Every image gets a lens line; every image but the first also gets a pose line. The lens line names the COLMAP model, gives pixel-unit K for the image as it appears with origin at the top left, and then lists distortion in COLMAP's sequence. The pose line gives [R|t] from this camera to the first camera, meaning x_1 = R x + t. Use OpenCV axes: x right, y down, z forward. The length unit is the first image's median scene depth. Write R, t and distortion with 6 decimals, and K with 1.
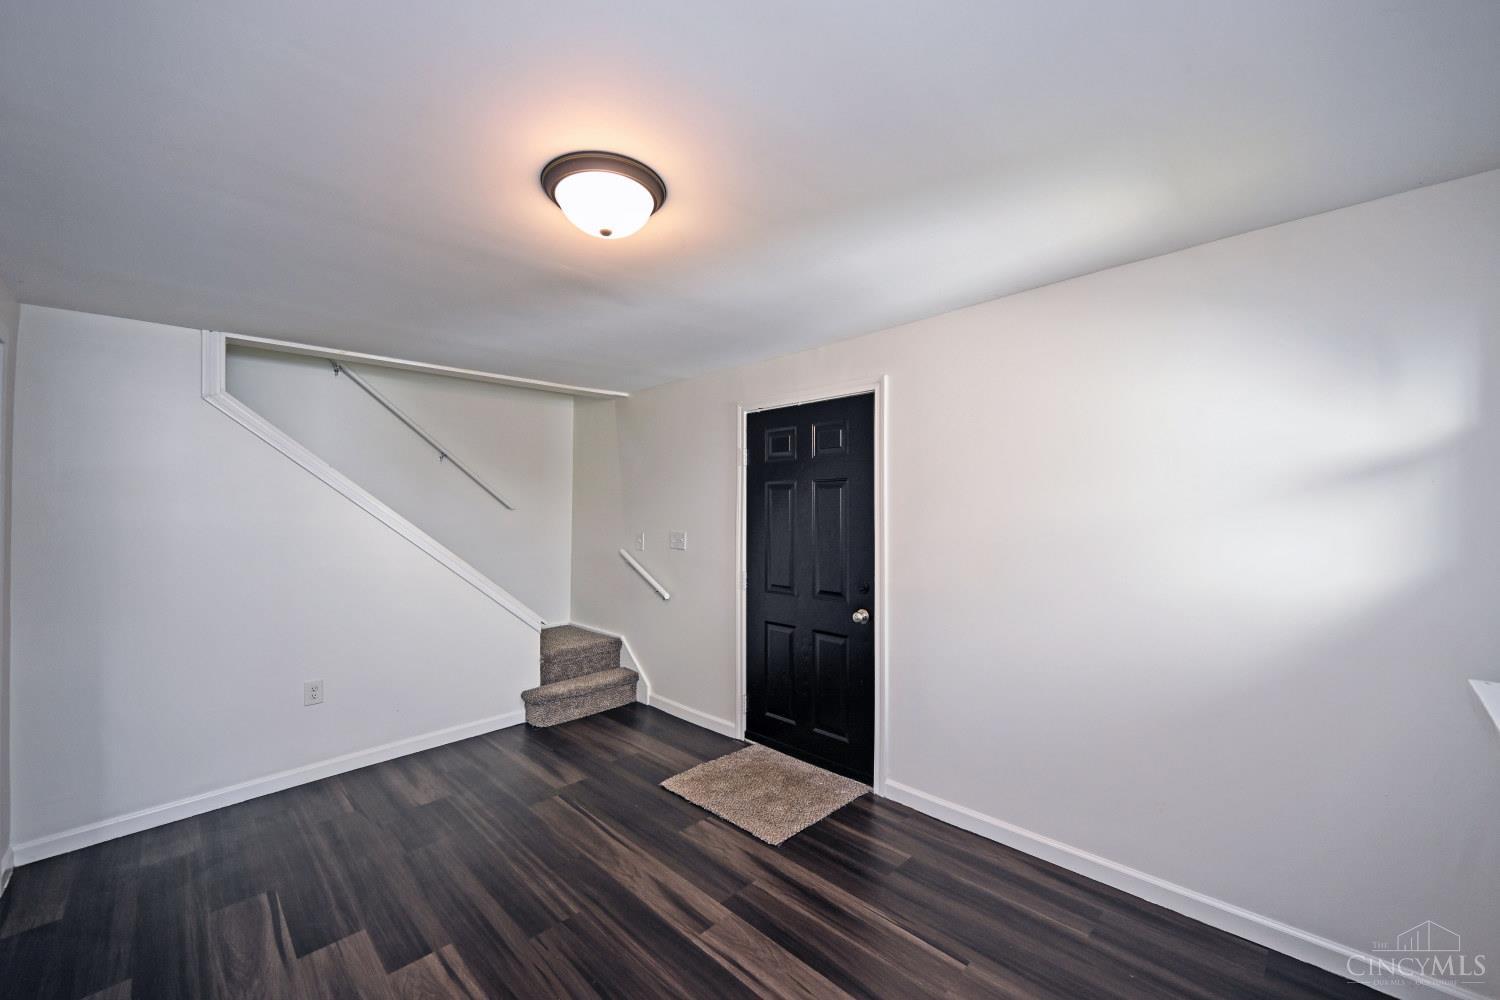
lens RADIAL K [[594.2, 0, 752.6], [0, 594.2, 500.7], [0, 0, 1]] dist [-0.000308, -0.000101]
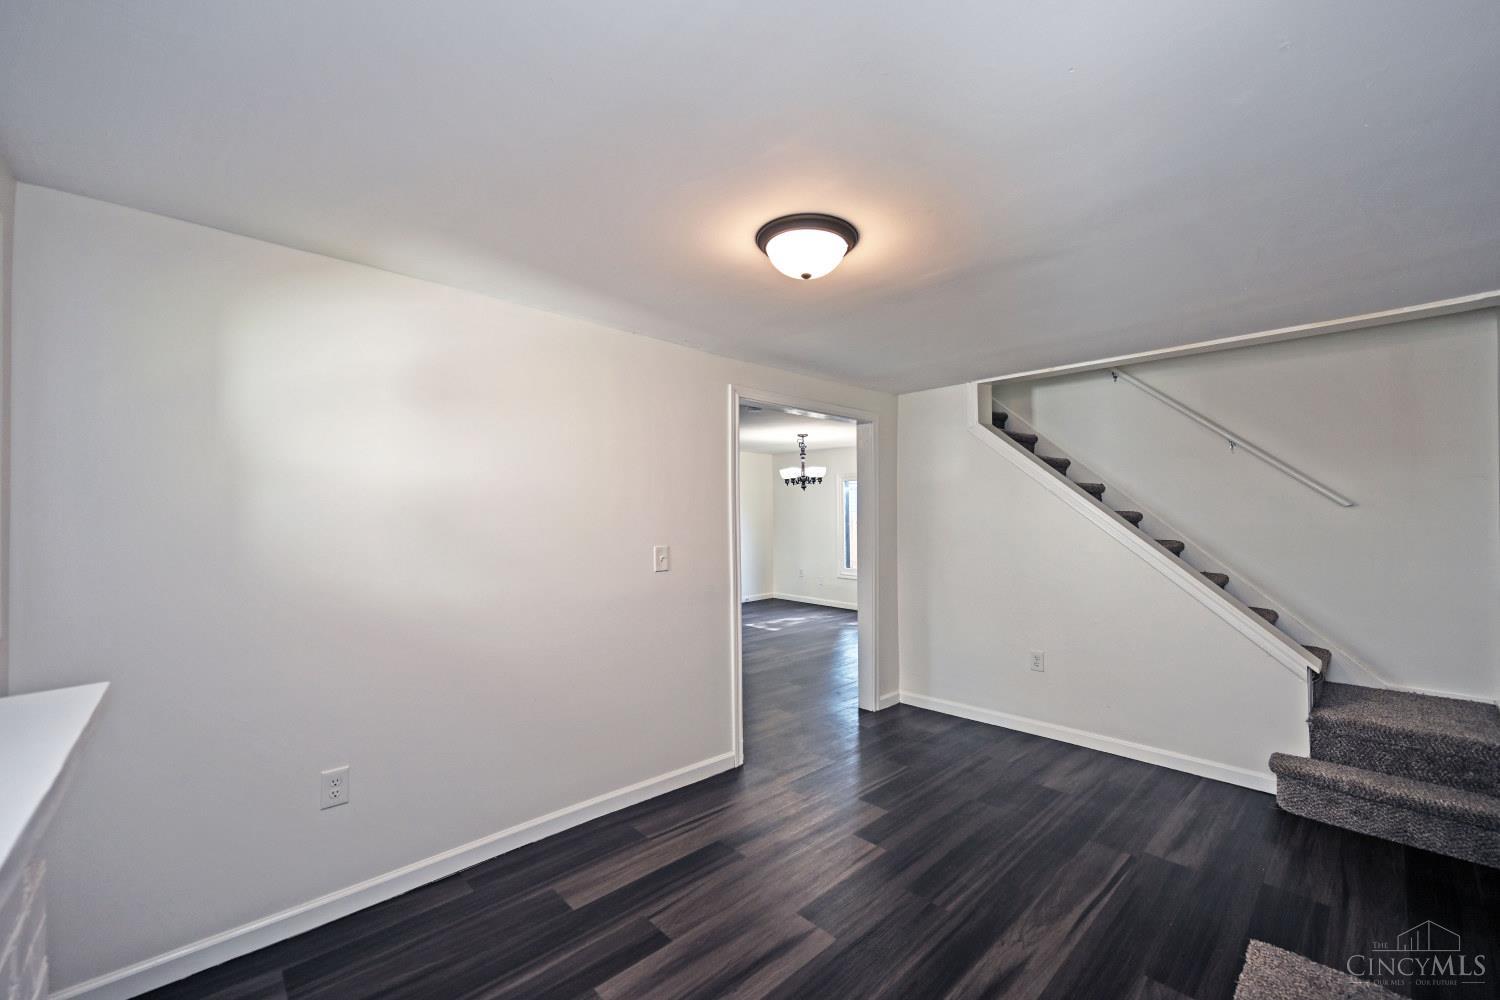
lens RADIAL K [[594.2, 0, 752.6], [0, 594.2, 500.7], [0, 0, 1]] dist [-0.000308, -0.000101]
pose [[-0.037926, -0.016331, -0.999147, 0.489928], [0.013365, 0.999769, -0.016849, 0.015063], [0.999191, -0.013992, -0.037699, 0.492347]]
